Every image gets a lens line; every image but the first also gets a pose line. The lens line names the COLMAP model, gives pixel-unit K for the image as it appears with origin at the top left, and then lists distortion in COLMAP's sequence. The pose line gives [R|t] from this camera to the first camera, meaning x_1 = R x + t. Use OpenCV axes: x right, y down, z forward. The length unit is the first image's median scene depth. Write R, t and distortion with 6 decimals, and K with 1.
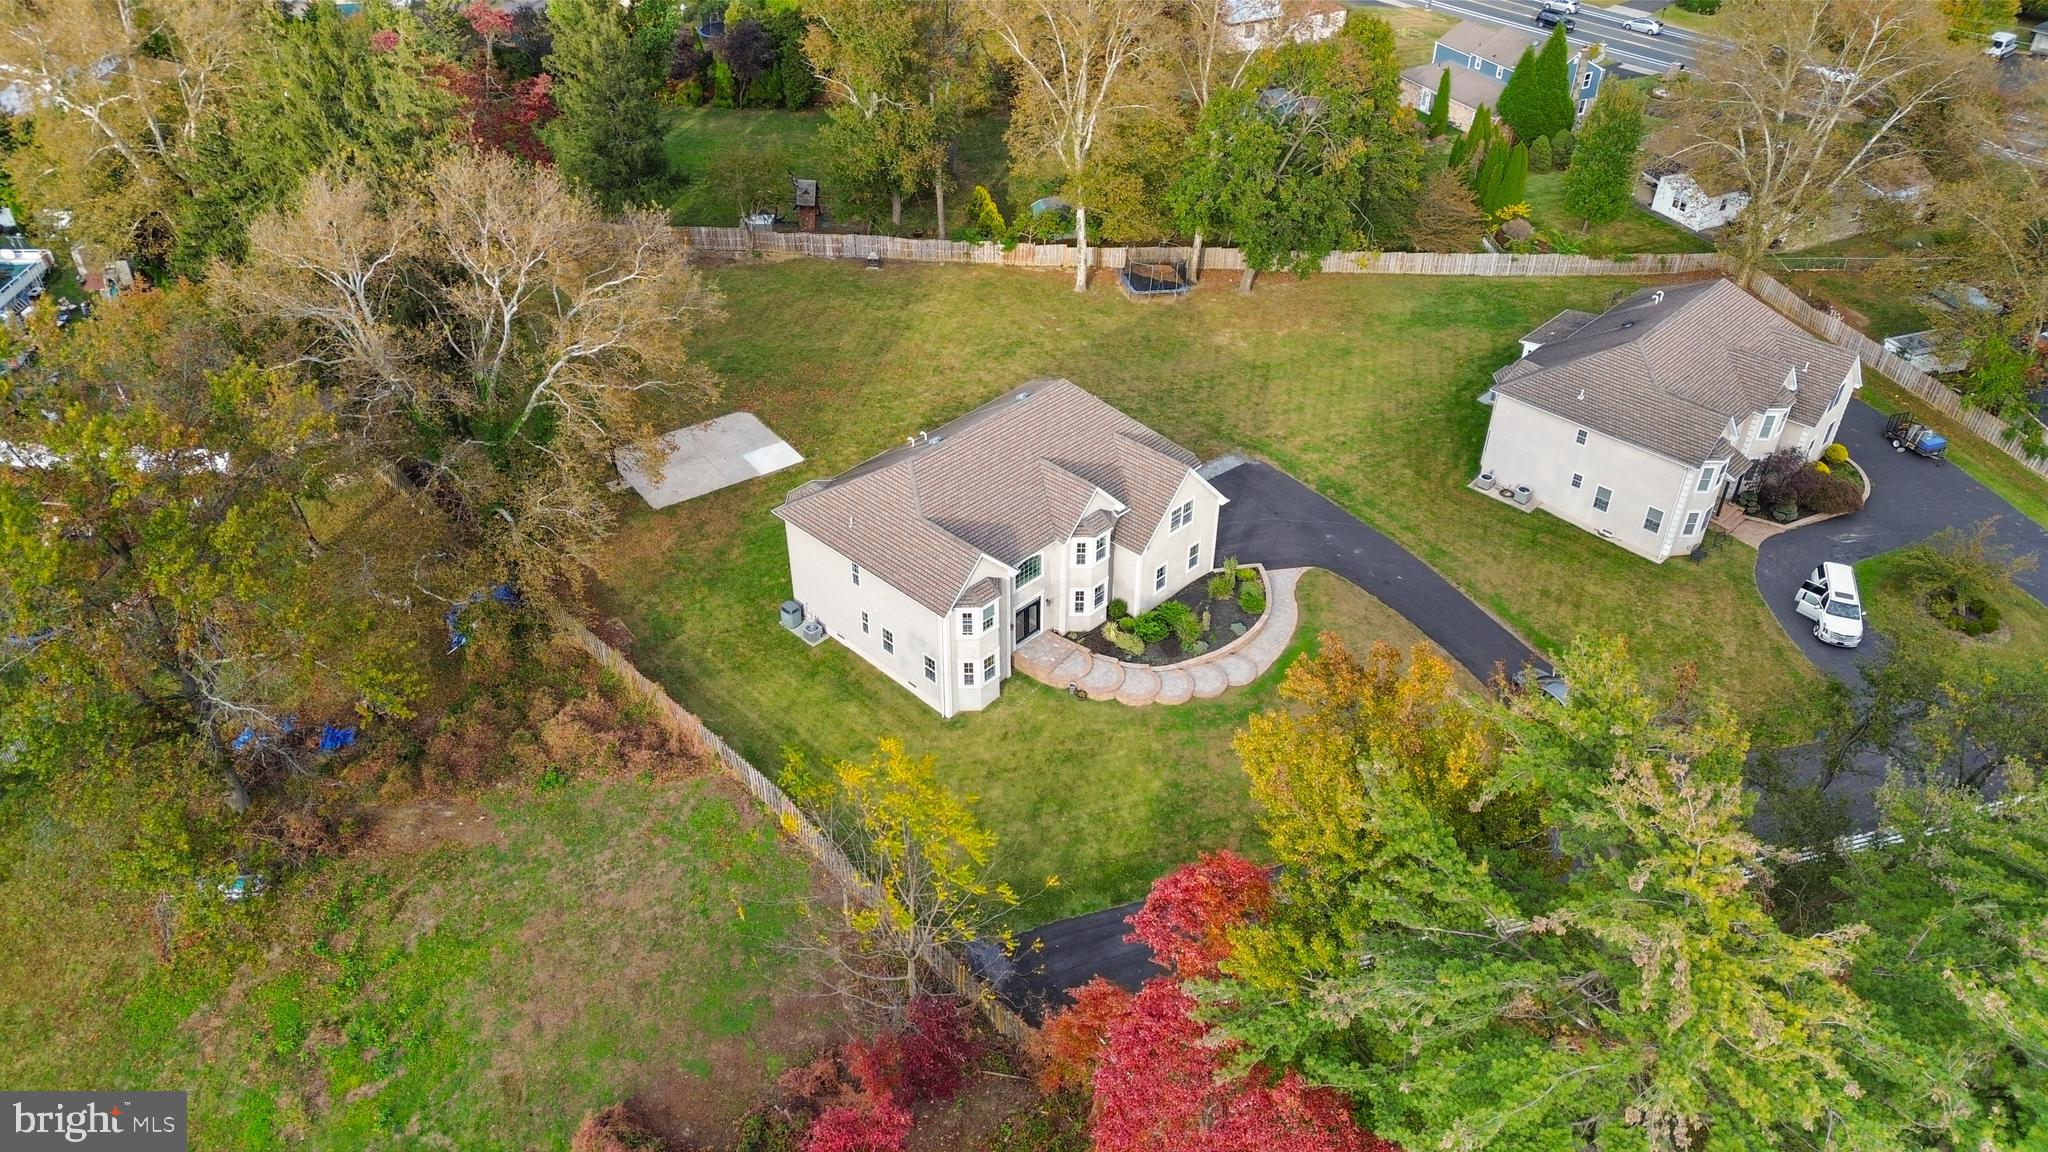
lens RADIAL K [[1436.4, 0, 1024.0], [0, 1436.4, 576.0], [0, 0, 1]] dist [0.126412, -0.180633]
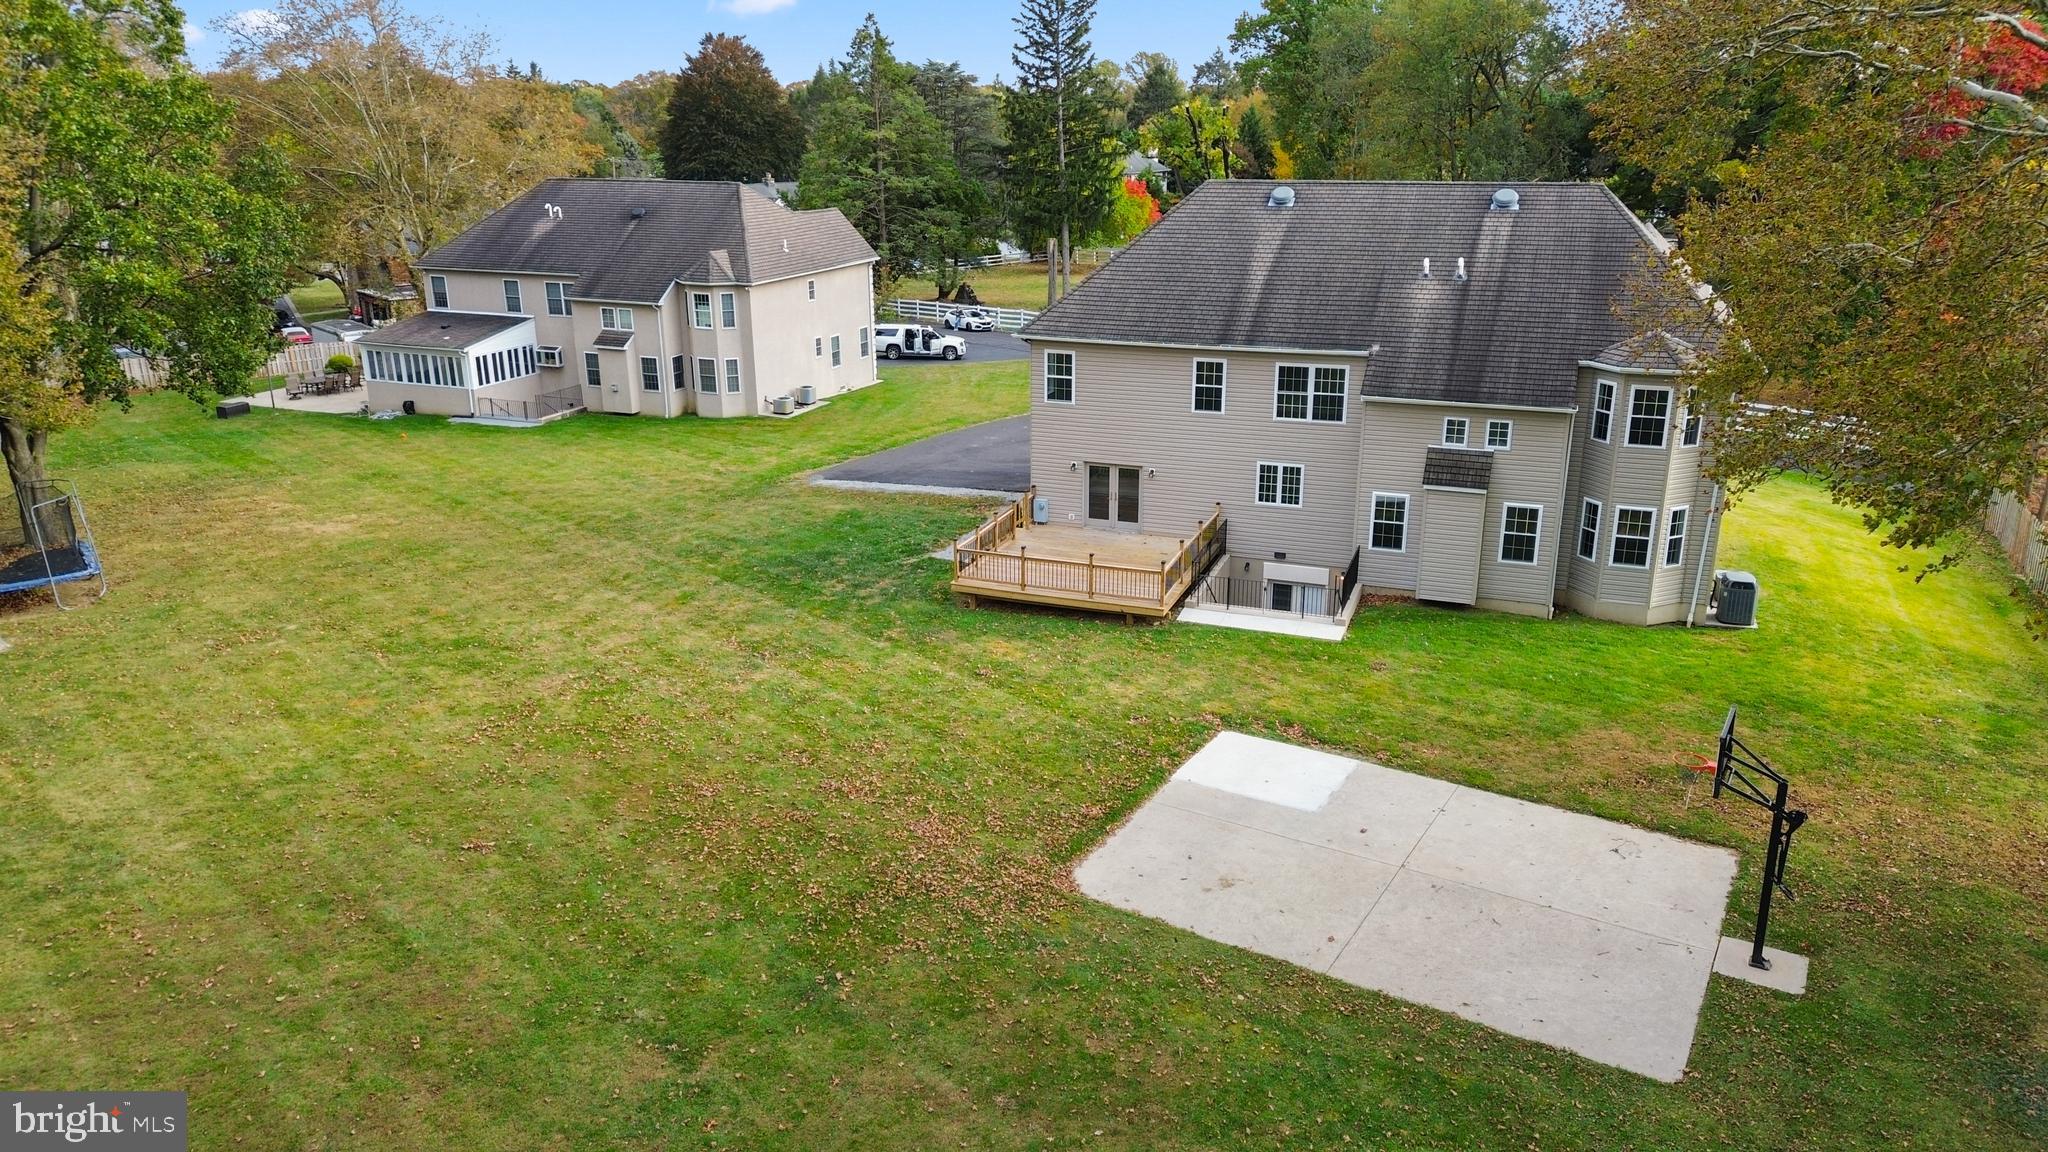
lens RADIAL K [[1436.4, 0, 1024.0], [0, 1436.4, 576.0], [0, 0, 1]] dist [0.126412, -0.180633]
pose [[-0.393761, -0.289487, 0.872439, -0.484568], [0.550602, 0.685729, 0.476039, -0.339303], [-0.736064, 0.667812, -0.110621, 1.205676]]
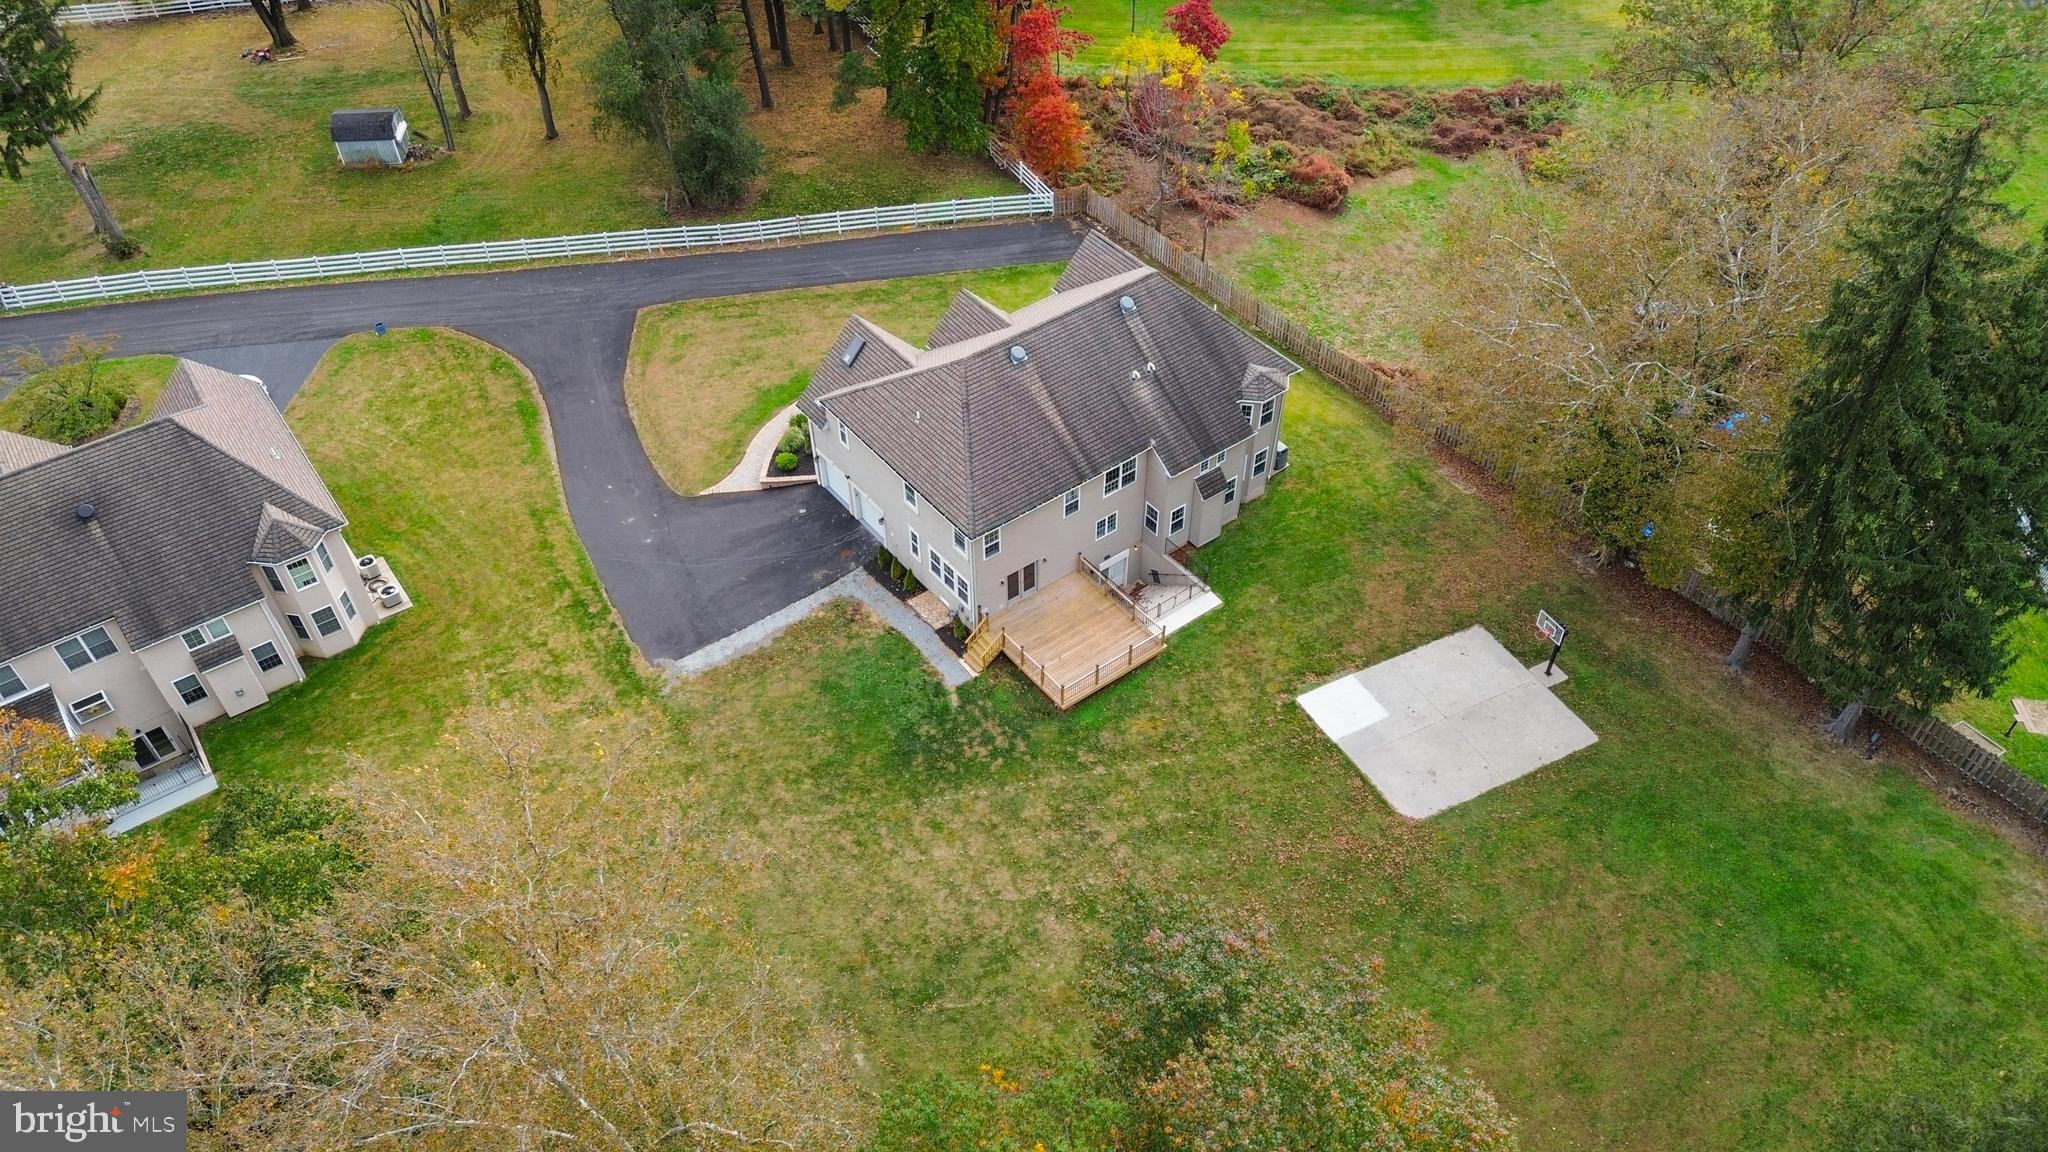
lens RADIAL K [[1436.4, 0, 1024.0], [0, 1436.4, 576.0], [0, 0, 1]] dist [0.126412, -0.180633]
pose [[-0.988659, -0.103511, 0.108807, -0.106057], [0.091691, 0.157754, 0.983212, -0.903351], [-0.118938, 0.982038, -0.146474, 1.218690]]
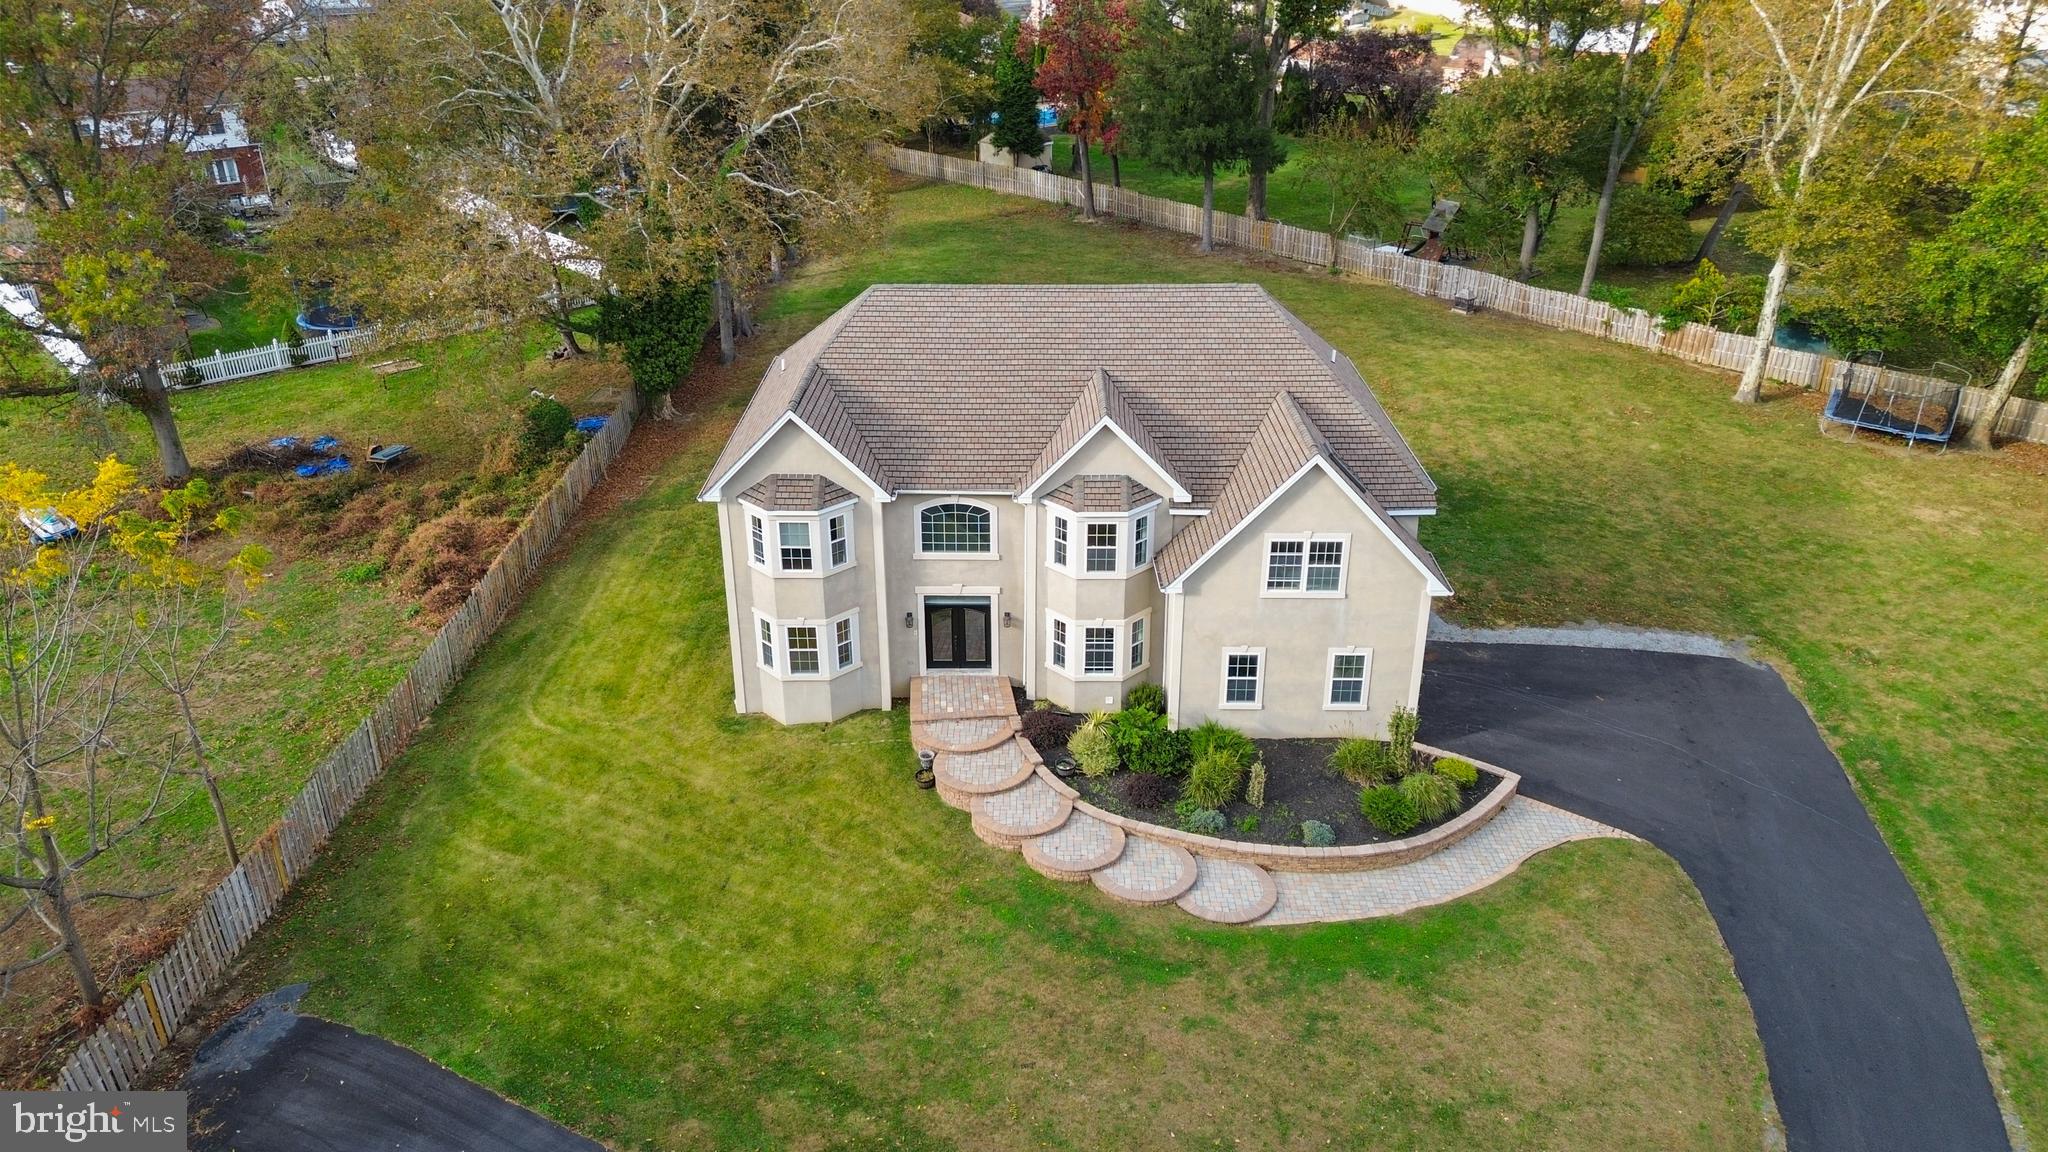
lens RADIAL K [[1479.7, 0, 1031.8], [0, 1479.7, 540.4], [0, 0, 1]] dist [0.040021, -0.002615]
pose [[0.691729, 0.288515, -0.662020, 0.363631], [-0.429821, 0.901152, -0.056378, 0.017889], [0.580315, 0.323548, 0.747363, 0.554583]]
